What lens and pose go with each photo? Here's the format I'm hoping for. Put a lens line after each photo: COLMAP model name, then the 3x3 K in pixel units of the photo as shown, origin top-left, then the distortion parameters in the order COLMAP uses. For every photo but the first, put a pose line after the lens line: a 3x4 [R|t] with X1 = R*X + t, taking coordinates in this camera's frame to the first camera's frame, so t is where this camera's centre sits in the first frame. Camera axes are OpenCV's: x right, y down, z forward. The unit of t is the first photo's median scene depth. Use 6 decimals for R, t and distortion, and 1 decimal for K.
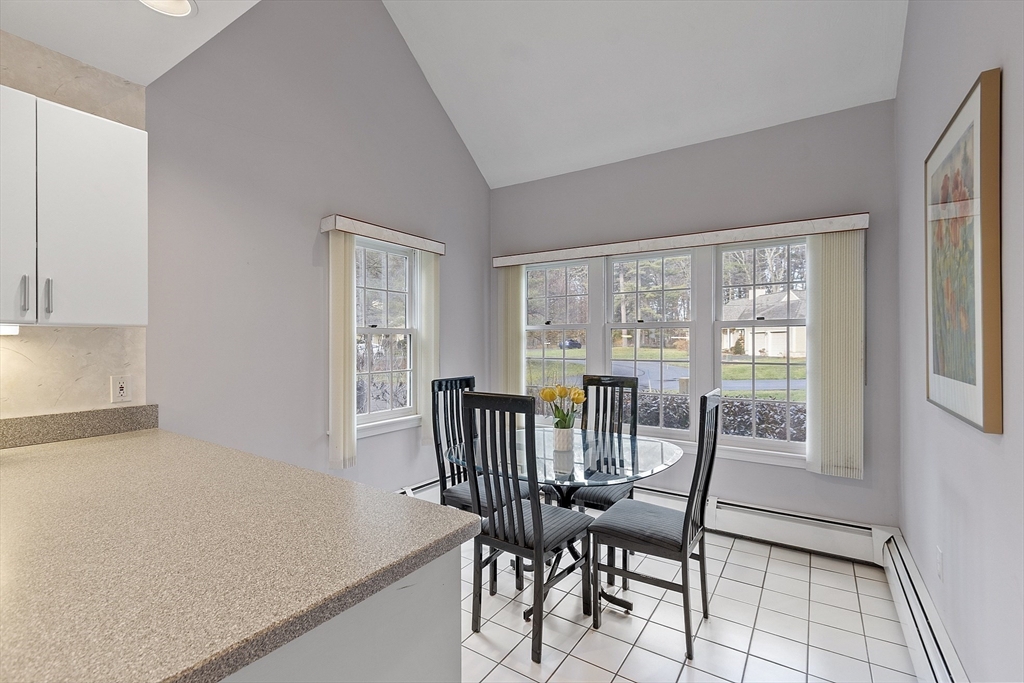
lens RADIAL K [[459.4, 0, 512.0], [0, 459.4, 341.5], [0, 0, 1]] dist [0.000004, -0.000525]
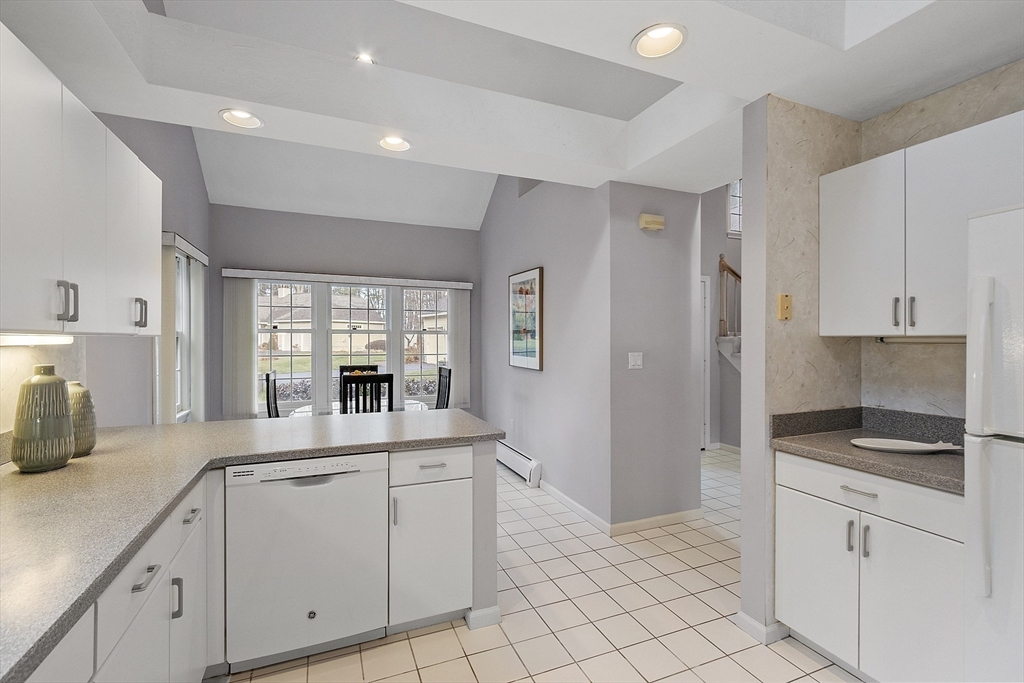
lens RADIAL K [[448.0, 0, 512.0], [0, 448.0, 341.5], [0, 0, 1]] dist [-0.002798, -0.000342]
pose [[0.556263, -0.003897, 0.830997, -0.848532], [-0.003754, 0.999967, 0.007203, -0.020296], [-0.830998, -0.007127, 0.556230, -0.312639]]
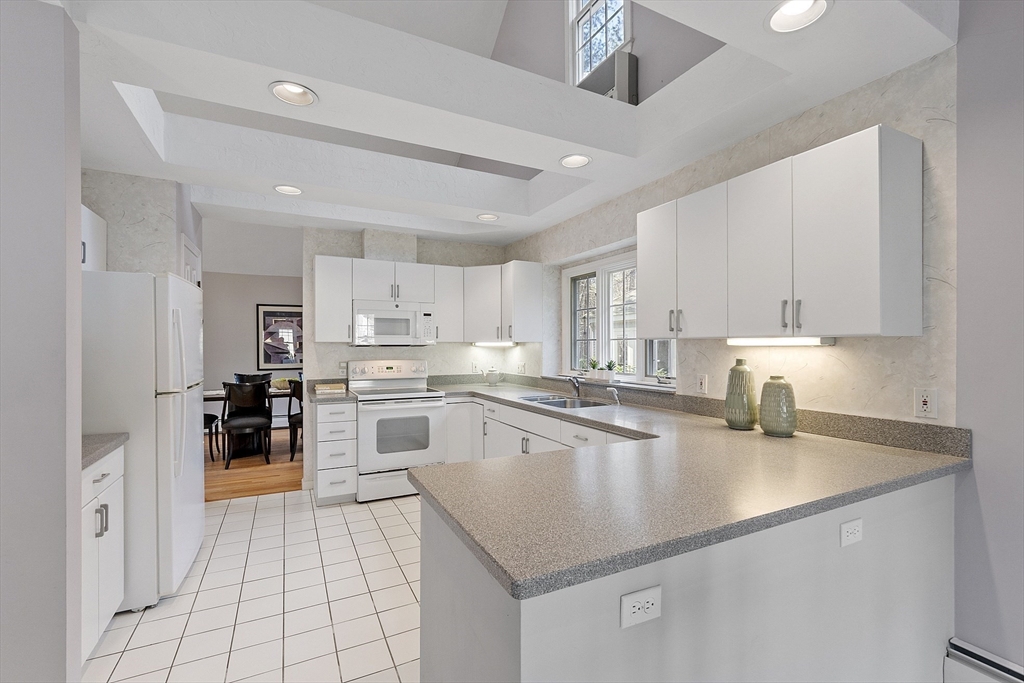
lens RADIAL K [[446.6, 0, 512.0], [0, 446.6, 341.5], [0, 0, 1]] dist [0.001413, 0.000297]
pose [[-0.501805, -0.006912, -0.864953, 0.234142], [0.003961, 0.999939, -0.010289, -0.009028], [0.864972, -0.008589, -0.501747, 0.542411]]
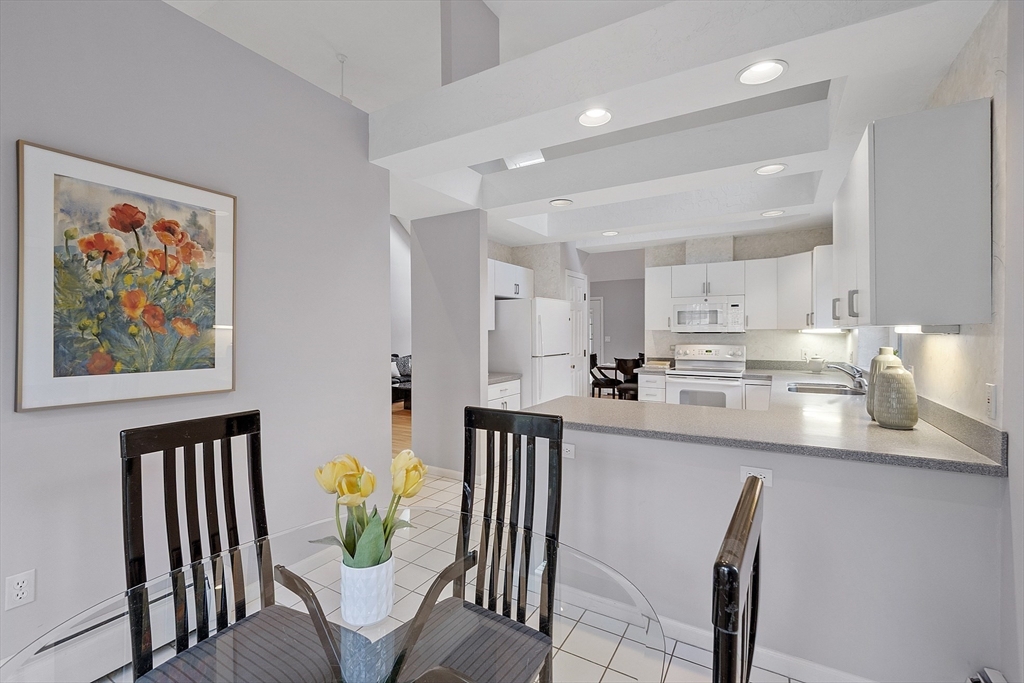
lens RADIAL K [[448.0, 0, 512.0], [0, 448.0, 341.5], [0, 0, 1]] dist [-0.002798, -0.000342]
pose [[-0.998621, 0.005076, -0.052250, 0.008723], [0.004250, 0.999864, 0.015913, -0.009467], [0.052323, 0.015669, -0.998507, 1.278887]]
